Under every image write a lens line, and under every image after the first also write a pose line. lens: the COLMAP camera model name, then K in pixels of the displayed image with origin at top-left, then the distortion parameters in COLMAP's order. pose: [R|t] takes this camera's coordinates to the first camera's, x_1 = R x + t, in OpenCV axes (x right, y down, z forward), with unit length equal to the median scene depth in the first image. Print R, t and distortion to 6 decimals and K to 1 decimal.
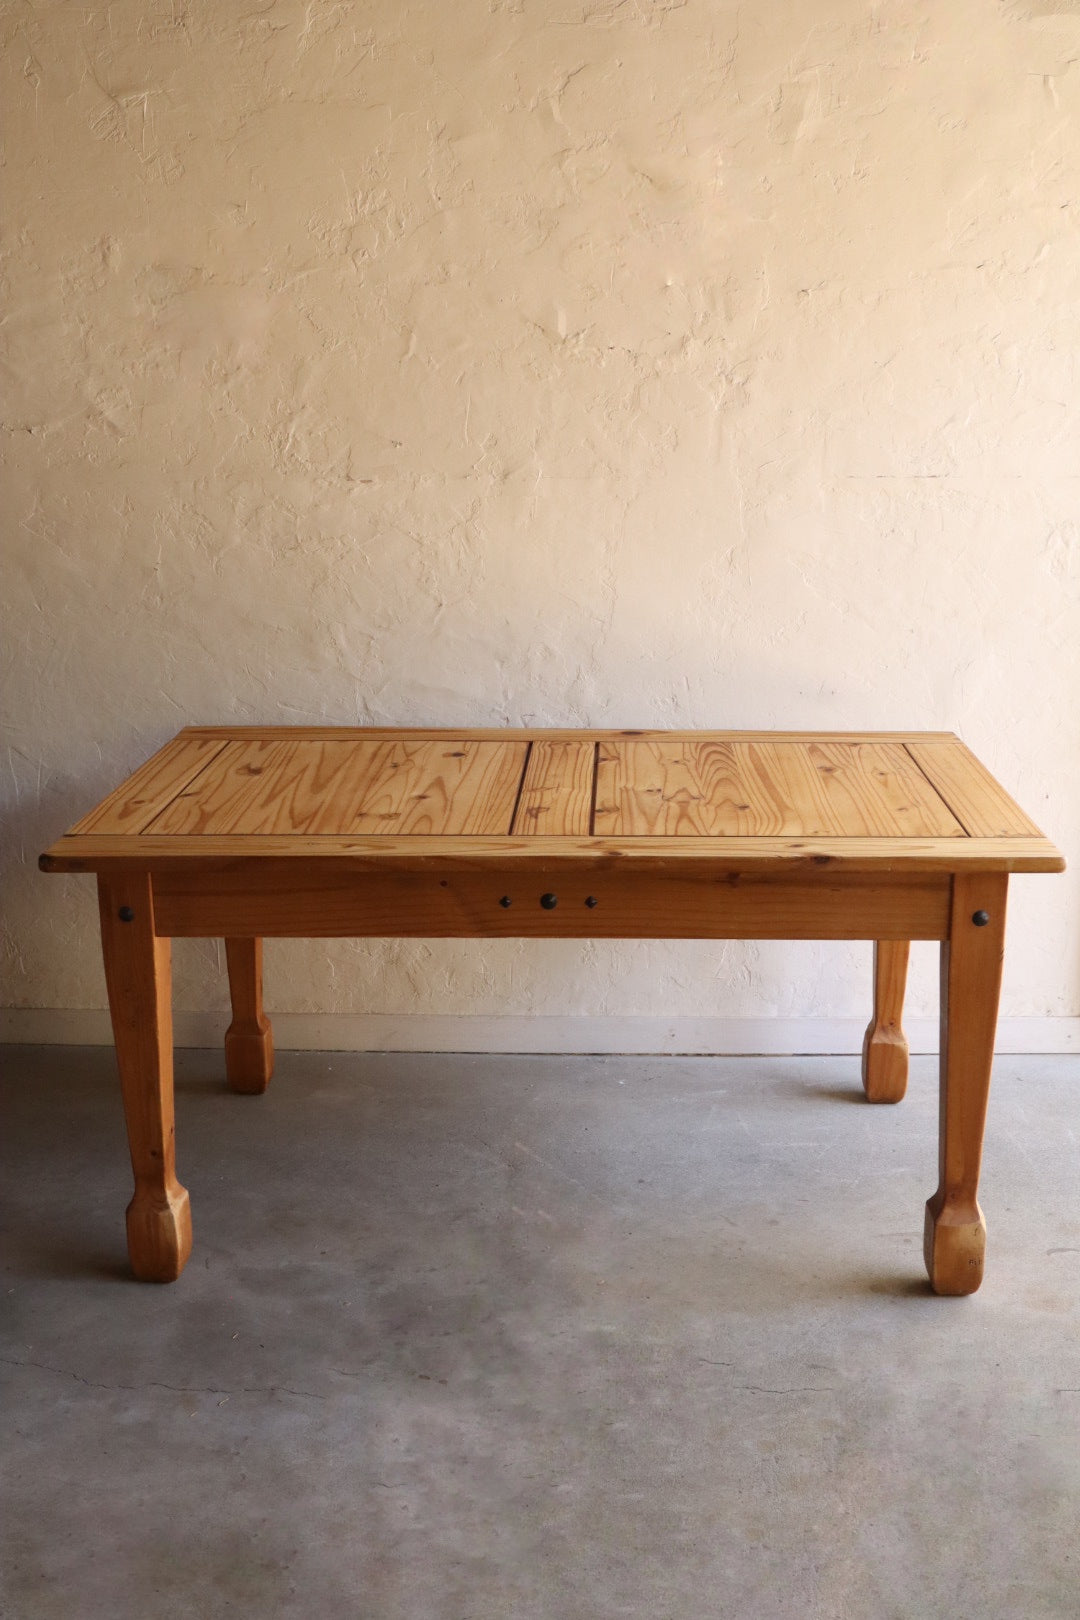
lens RADIAL K [[1732.1, 0, 542.8], [0, 1732.1, 813.8], [0, 0, 1]] dist [-0.042949, 0.000000]
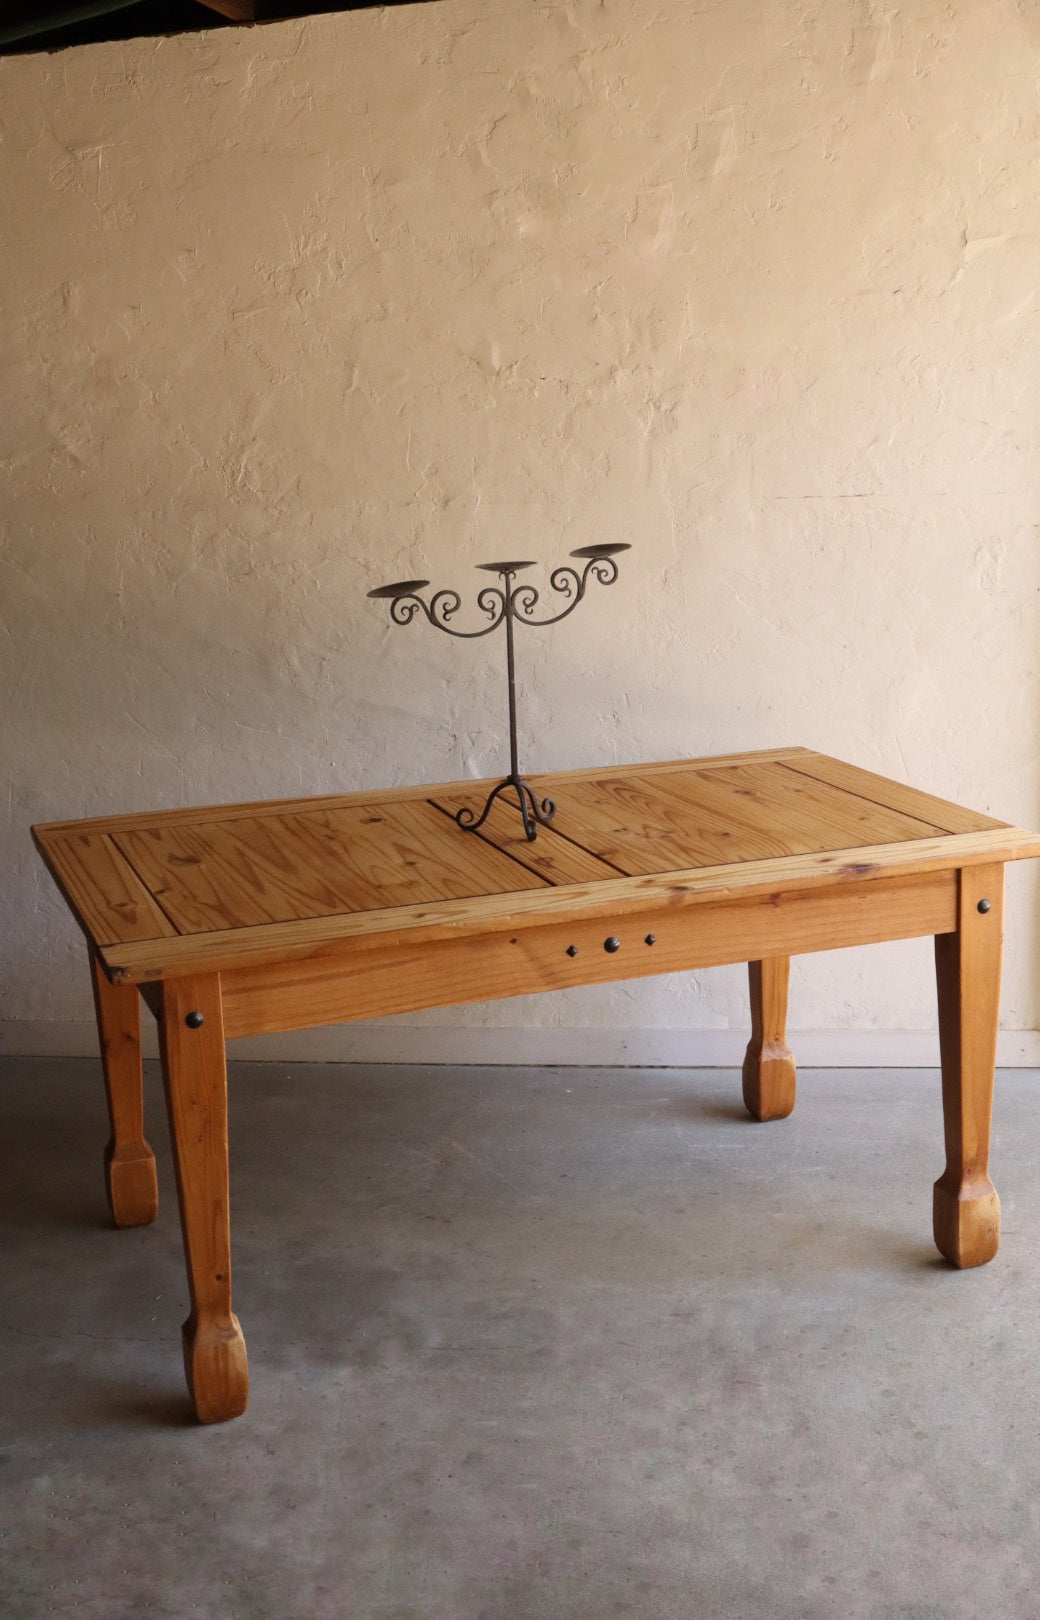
lens RADIAL K [[2074.0, 0, 533.7], [0, 2074.0, 805.2], [0, 0, 1]] dist [0.022779, 0.000000]
pose [[0.997124, -0.004837, -0.075633, 0.129425], [0.002692, 0.999592, -0.028437, 0.023611], [0.075740, 0.028152, 0.996730, -0.246266]]
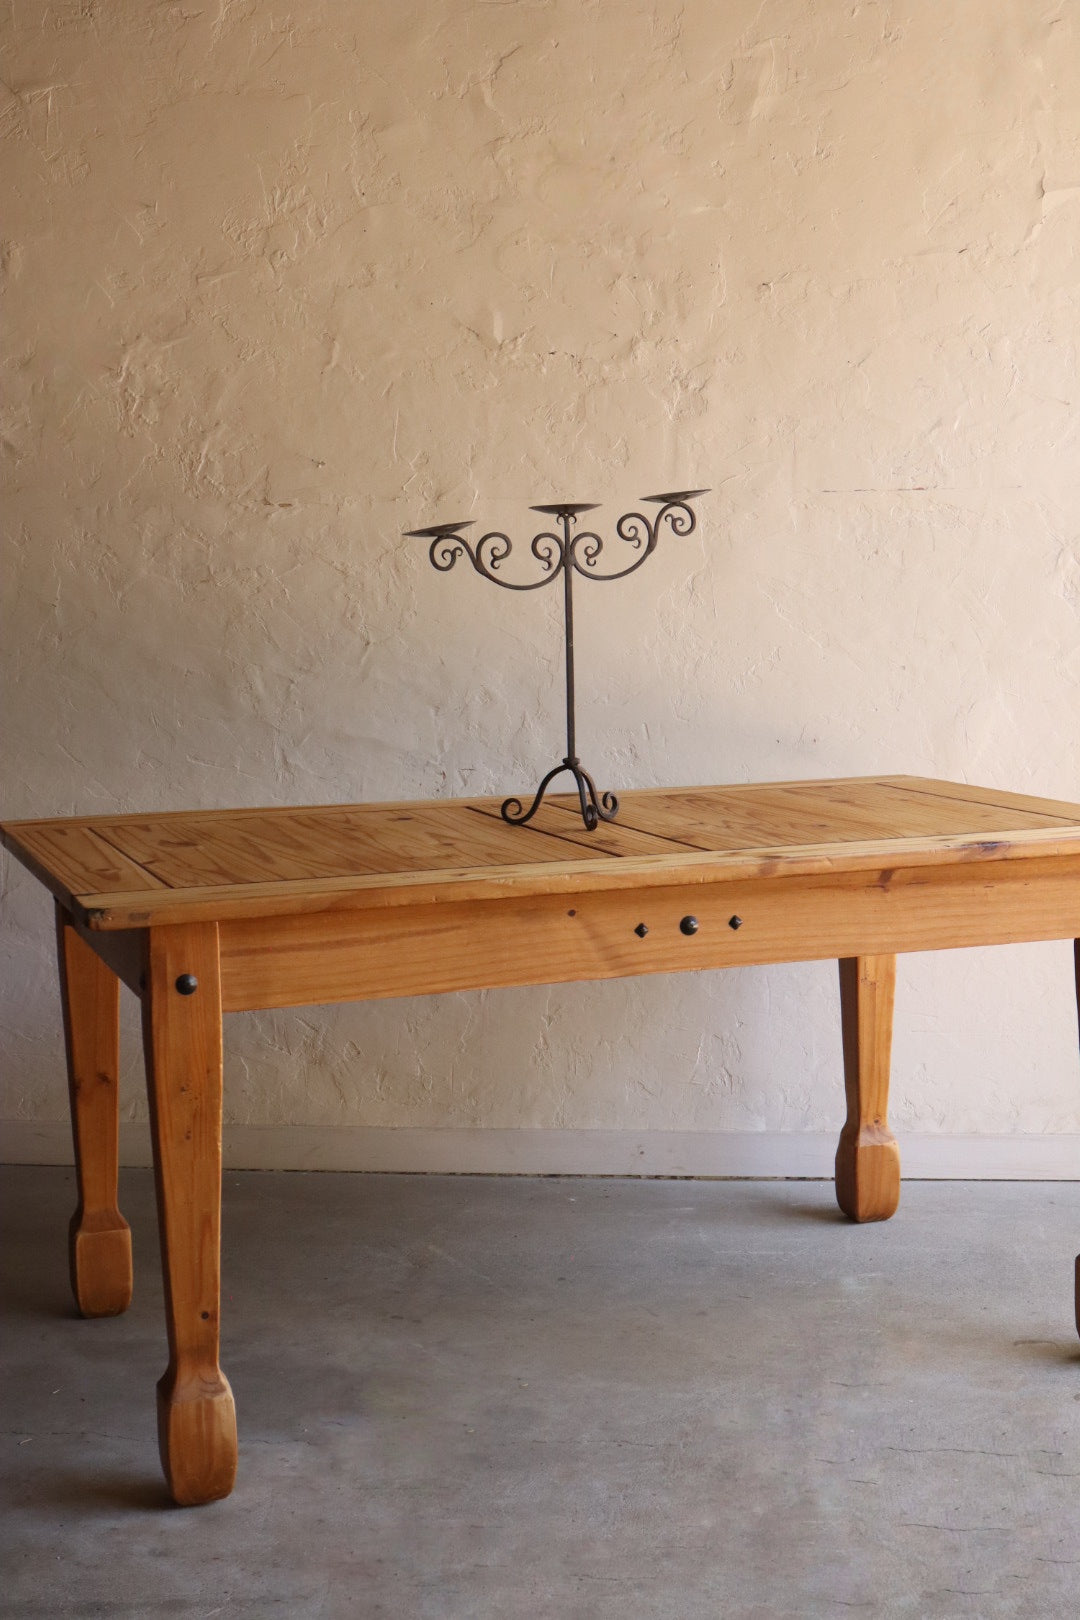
lens RADIAL K [[2326.2, 0, 538.5], [0, 2326.2, 816.1], [0, 0, 1]] dist [0.047513, 0.000000]
pose [[0.996207, 0.000272, -0.087018, 0.140217], [-0.012611, 0.989891, -0.141271, 0.143073], [0.086099, 0.141832, 0.986139, -0.167003]]
